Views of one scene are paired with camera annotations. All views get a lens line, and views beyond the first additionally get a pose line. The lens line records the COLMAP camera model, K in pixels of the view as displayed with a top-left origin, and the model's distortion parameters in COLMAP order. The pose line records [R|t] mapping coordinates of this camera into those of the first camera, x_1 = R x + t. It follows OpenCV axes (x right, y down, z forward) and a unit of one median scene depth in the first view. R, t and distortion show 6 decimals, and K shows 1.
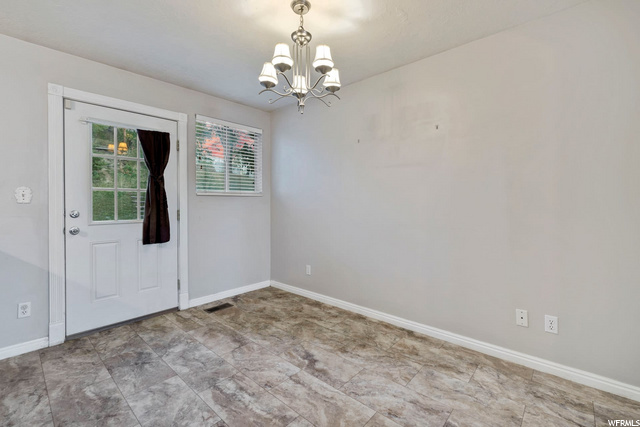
lens RADIAL K [[282.5, 0, 322.7], [0, 282.5, 203.8], [0, 0, 1]] dist [0.000343, 0.000022]
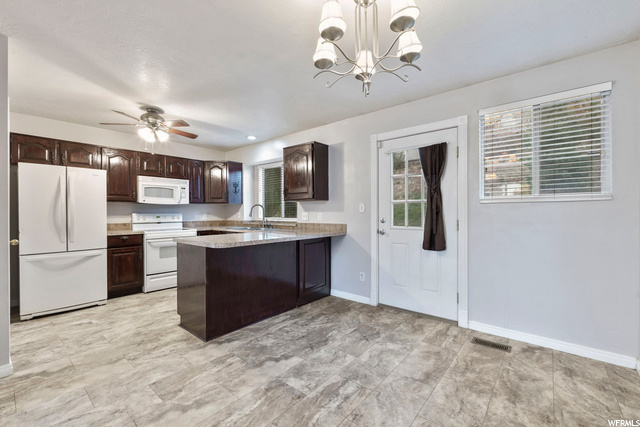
lens RADIAL K [[273.4, 0, 320.0], [0, 273.4, 213.5], [0, 0, 1]] dist [-0.000130, -0.000013]
pose [[0.024683, 0.002883, -0.999691, 0.502846], [0.000432, 0.999996, 0.002894, -0.002046], [0.999695, -0.000503, 0.024682, 0.653857]]
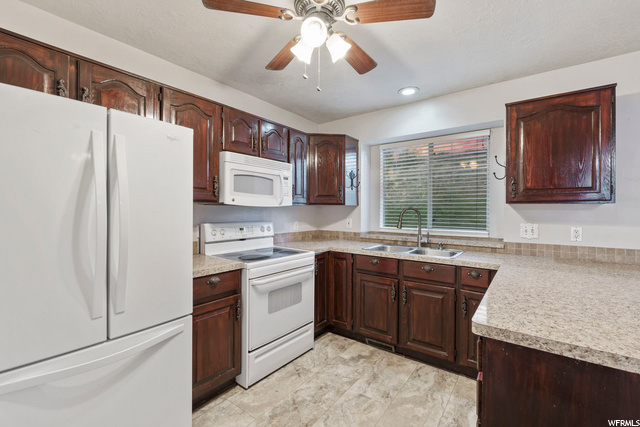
lens RADIAL K [[275.5, 0, 320.8], [0, 275.5, 209.9], [0, 0, 1]] dist [-0.001406, -0.000253]
pose [[0.081041, 0.000989, -0.996710, -0.345821], [-0.007327, 0.999973, 0.000397, -0.049444], [0.996684, 0.007271, 0.081047, -0.215362]]
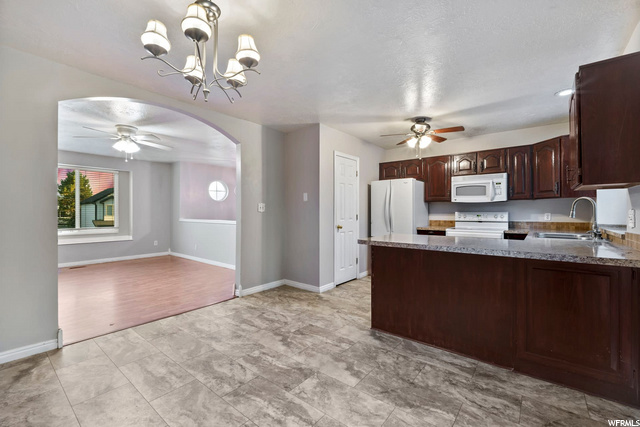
lens RADIAL K [[273.4, 0, 320.0], [0, 273.4, 213.5], [0, 0, 1]] dist [-0.000130, -0.000013]
pose [[-0.998963, 0.000696, -0.045521, -0.278879], [0.000380, 0.999976, 0.006932, -0.000649], [0.045525, 0.006907, -0.998939, 1.373659]]
